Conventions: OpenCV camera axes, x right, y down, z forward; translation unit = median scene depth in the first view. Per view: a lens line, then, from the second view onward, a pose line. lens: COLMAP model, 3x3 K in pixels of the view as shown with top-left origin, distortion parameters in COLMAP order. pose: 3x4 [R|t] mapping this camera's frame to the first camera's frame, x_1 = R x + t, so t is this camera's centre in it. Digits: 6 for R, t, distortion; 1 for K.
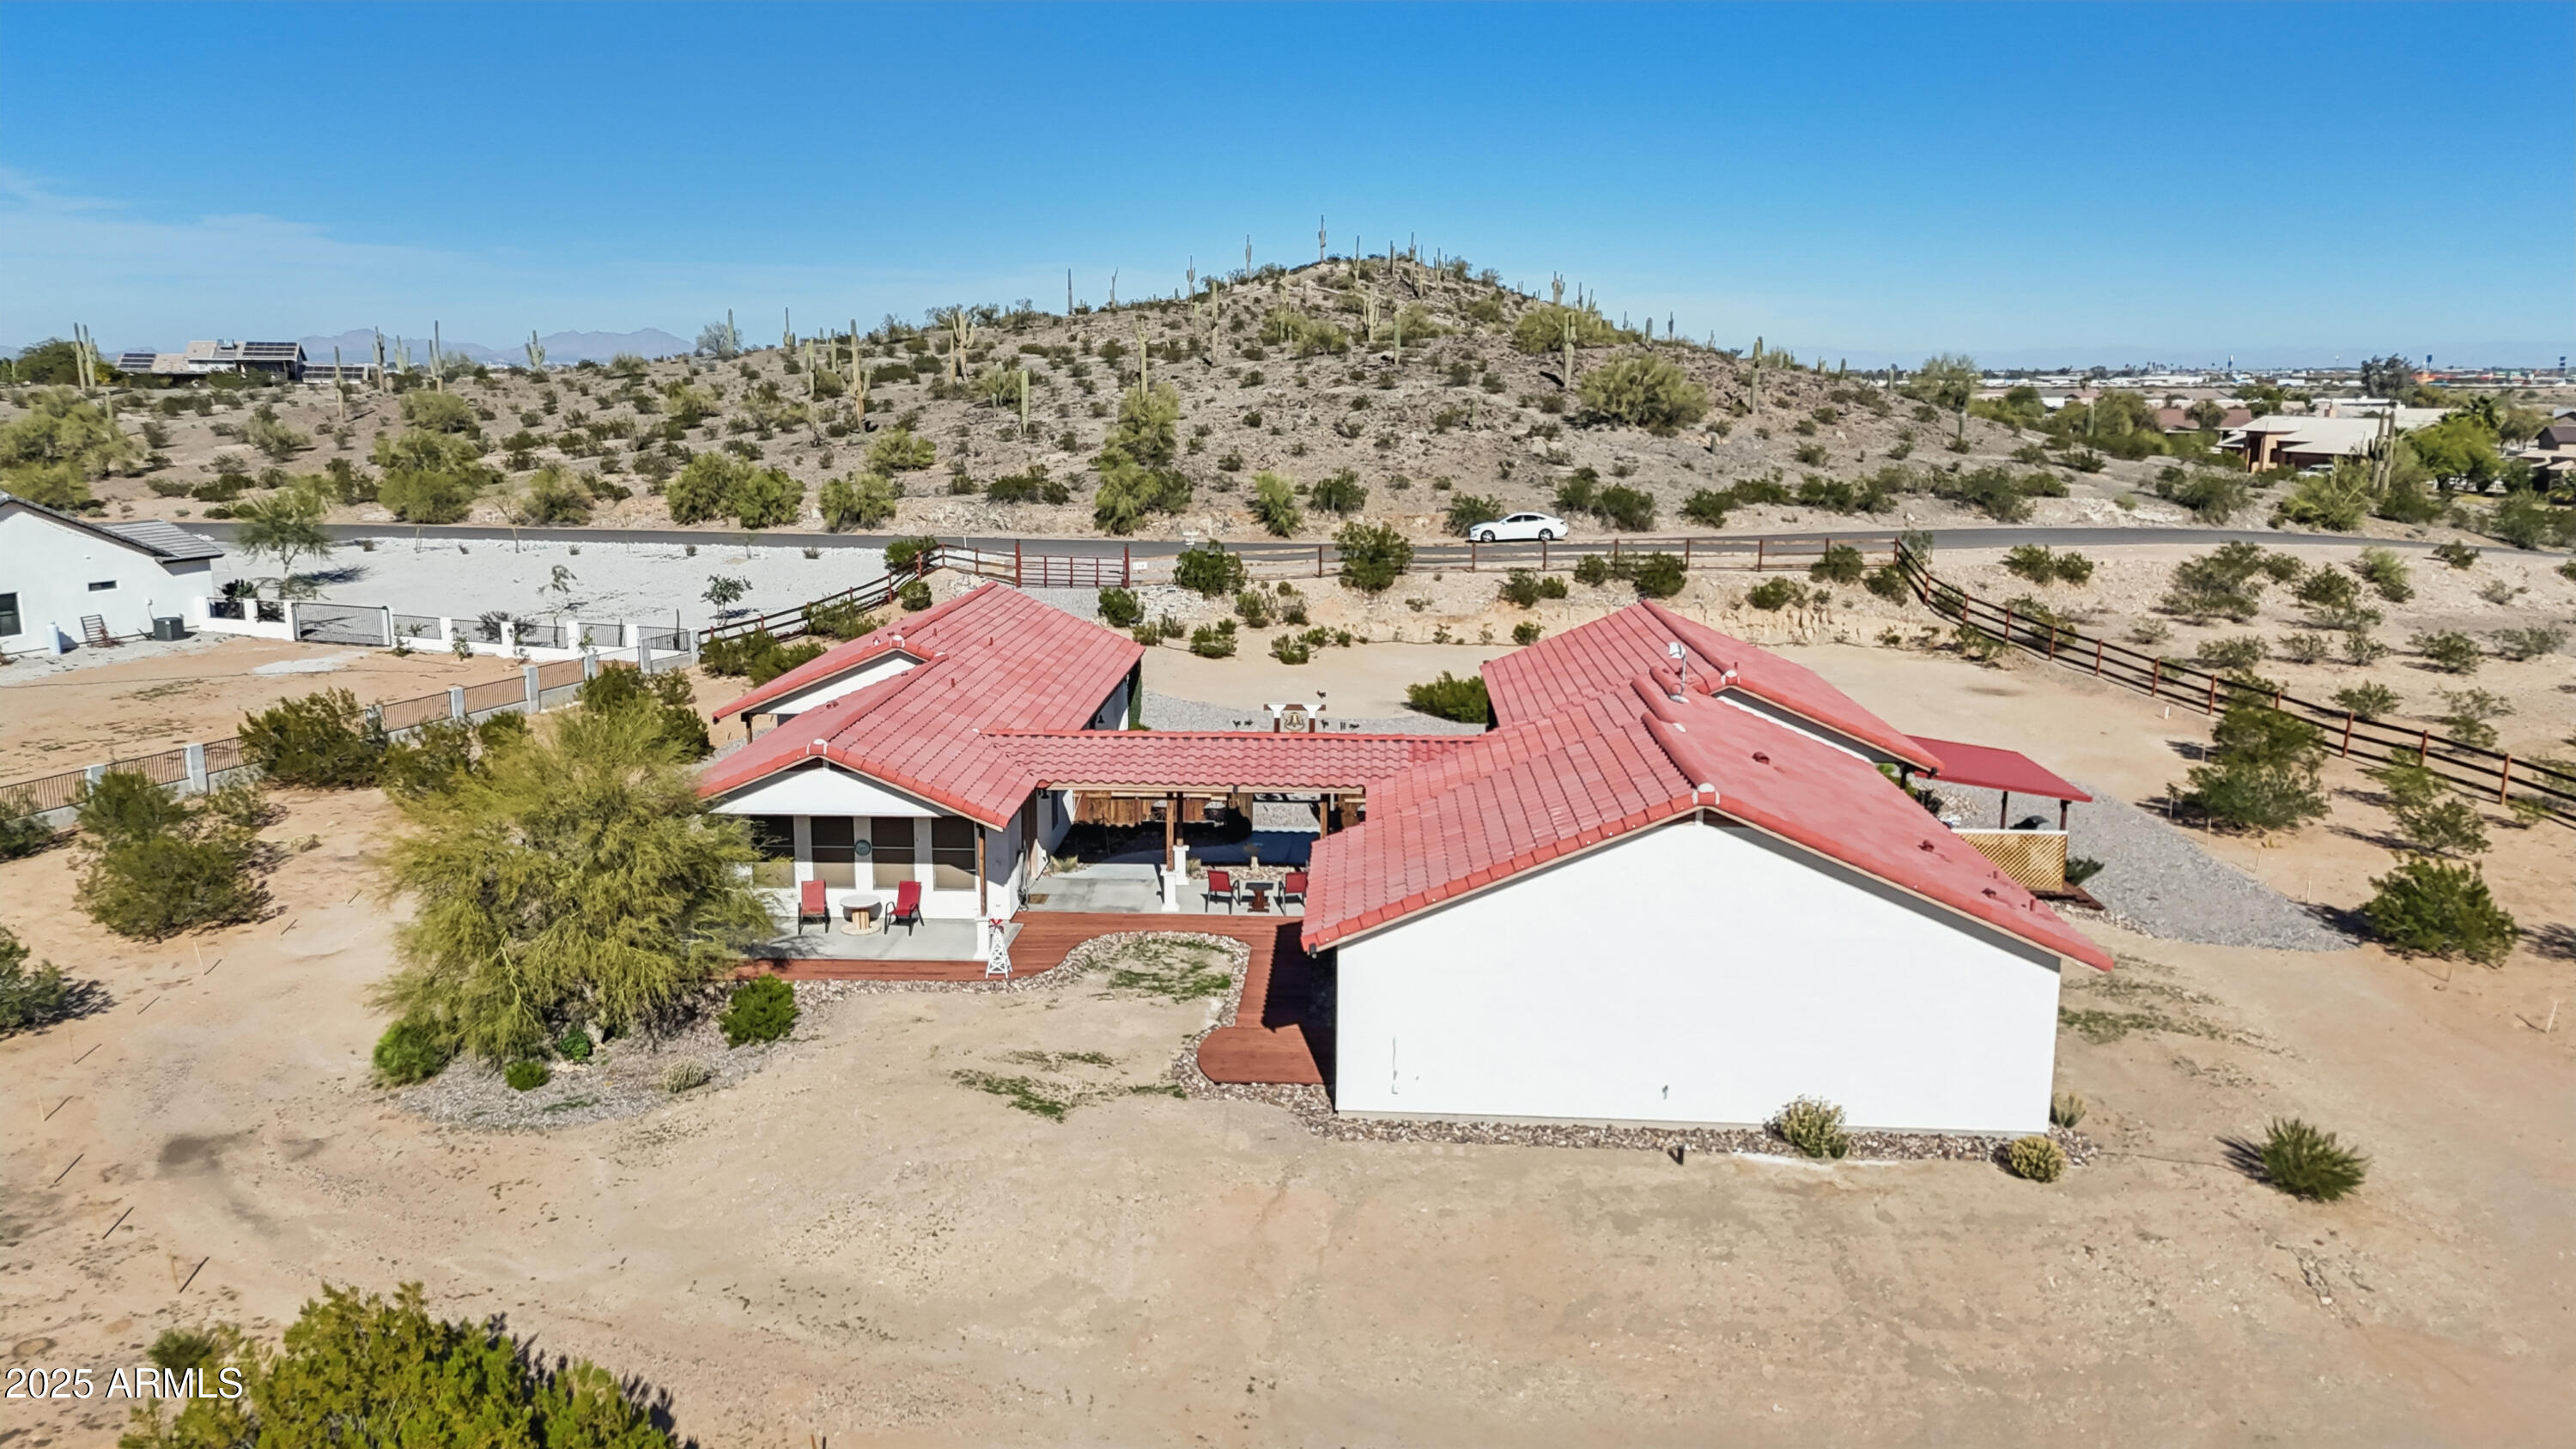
lens RADIAL K [[1887.9, 0, 1273.9], [0, 1887.9, 728.3], [0, 0, 1]] dist [0.085879, -0.103599]
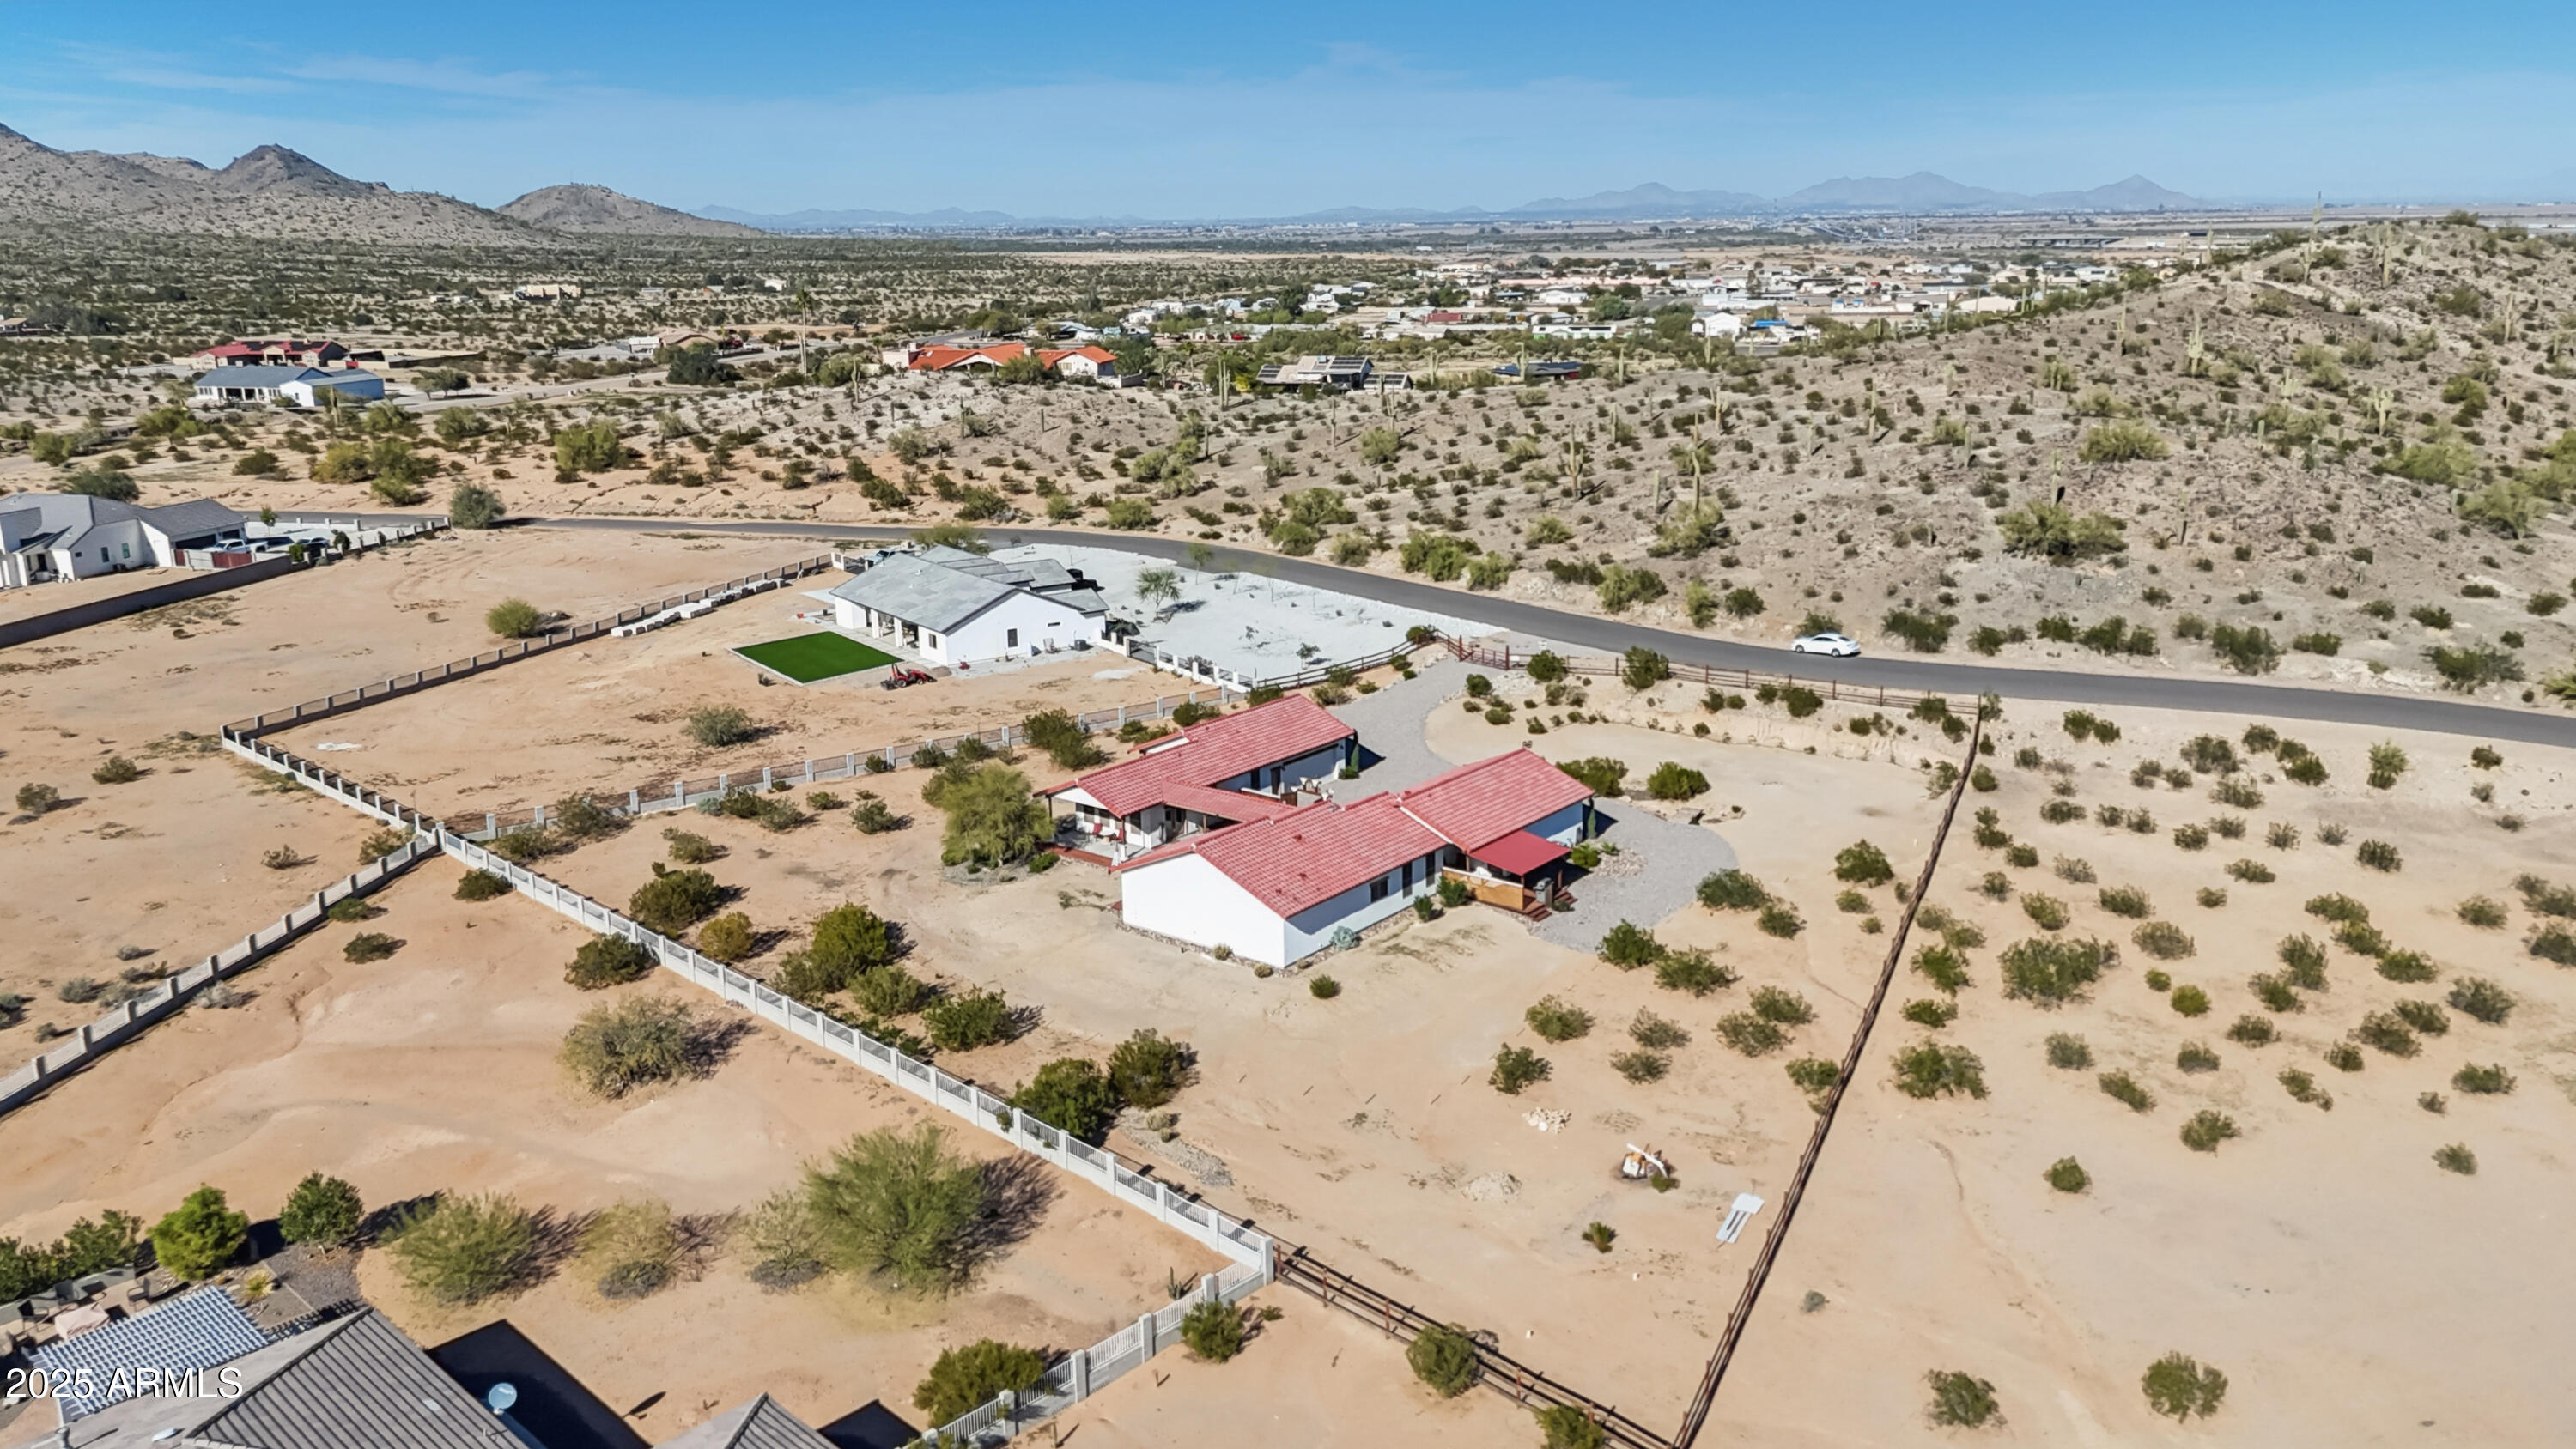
lens RADIAL K [[1962.7, 0, 1280.7], [0, 1962.7, 654.8], [0, 0, 1]] dist [0.068873, -0.048223]
pose [[0.815475, 0.113006, -0.567653, 0.779430], [-0.093708, 0.993593, 0.063181, -0.183550], [0.571156, 0.001671, 0.820840, -0.607939]]
